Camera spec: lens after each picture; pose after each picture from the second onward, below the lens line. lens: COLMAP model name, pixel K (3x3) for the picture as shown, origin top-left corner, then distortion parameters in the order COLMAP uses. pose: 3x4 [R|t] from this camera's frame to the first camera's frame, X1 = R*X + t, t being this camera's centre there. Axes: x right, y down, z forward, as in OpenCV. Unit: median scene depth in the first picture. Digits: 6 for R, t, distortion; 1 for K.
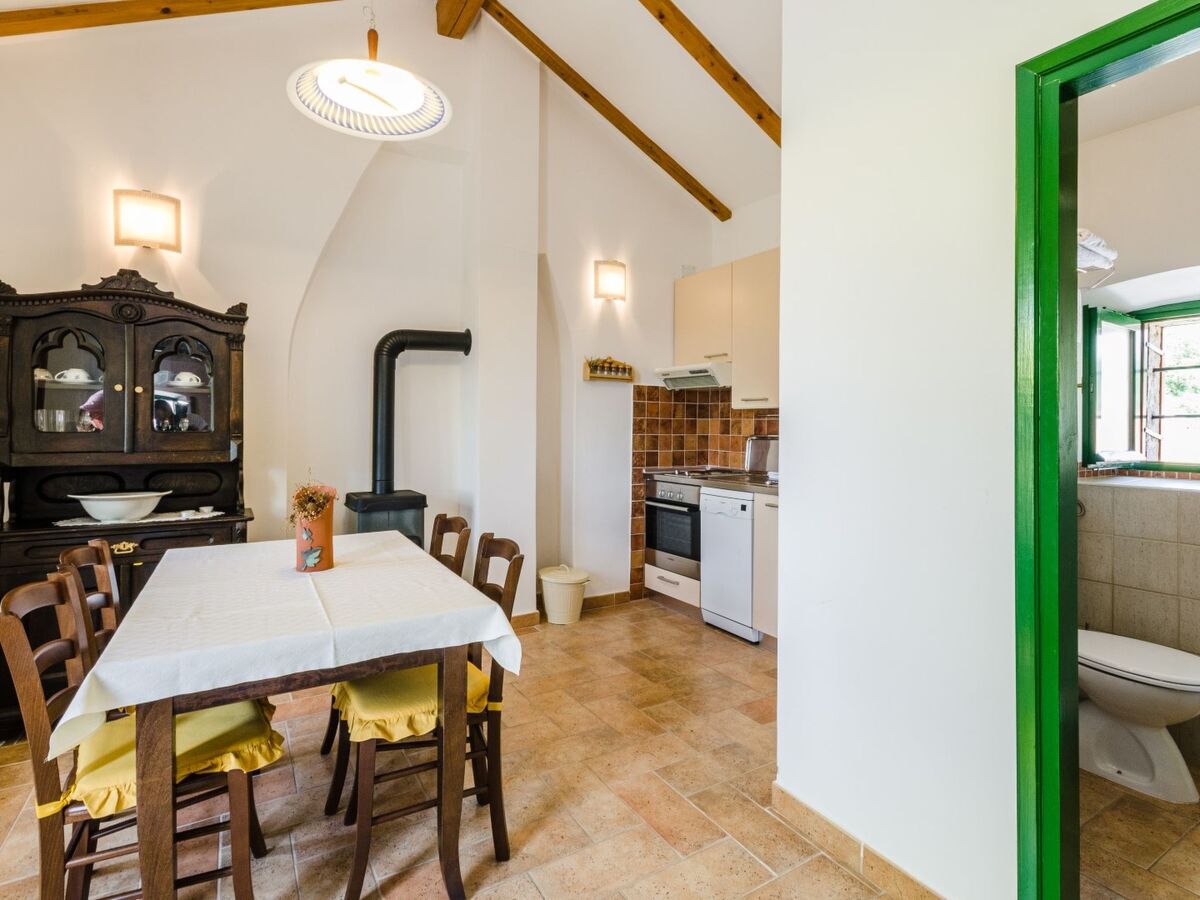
lens RADIAL K [[608.0, 0, 599.3], [0, 608.0, 422.4], [0, 0, 1]] dist [0.001116, 0.000781]
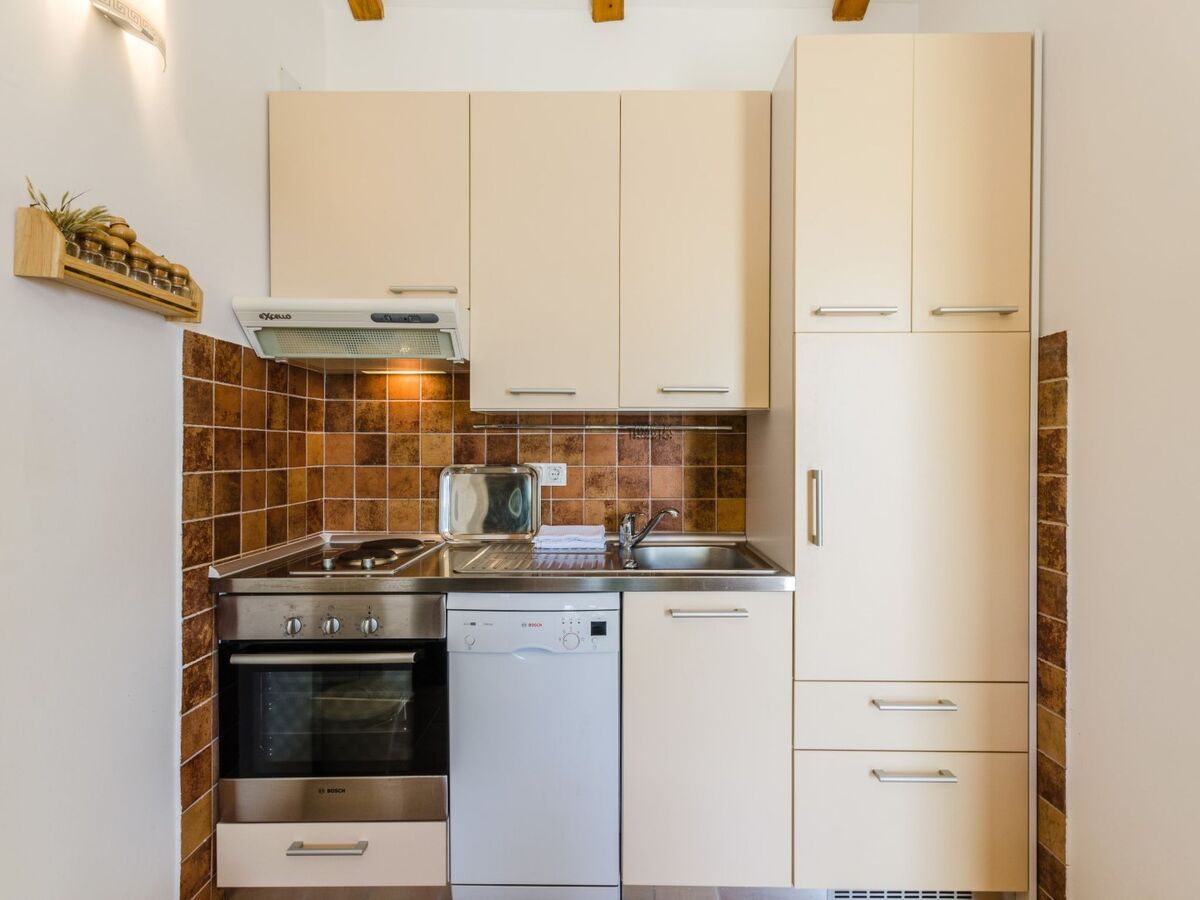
lens RADIAL K [[607.7, 0, 618.1], [0, 607.7, 452.0], [0, 0, 1]] dist [0.002964, 0.000212]
pose [[0.514189, -0.012010, 0.857593, -0.121984], [-0.000235, 0.999900, 0.014144, 0.002866], [-0.857677, -0.007475, 0.514135, 0.657511]]
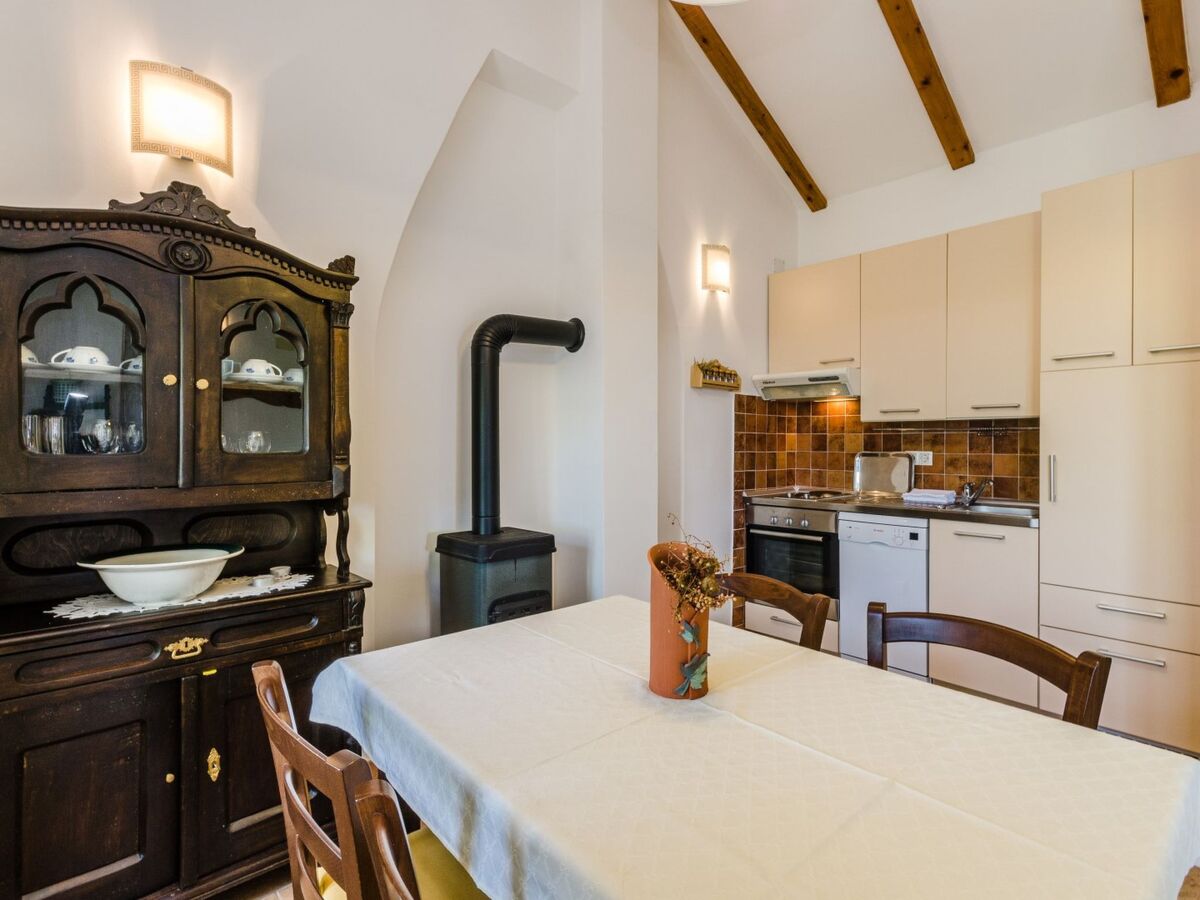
lens RADIAL K [[609.3, 0, 602.5], [0, 609.3, 441.8], [0, 0, 1]] dist [-0.001061, 0.000059]
pose [[0.980658, -0.003843, 0.195693, -0.315568], [0.003040, 0.999986, 0.004402, 0.001413], [-0.195707, -0.003722, 0.980655, 0.212046]]
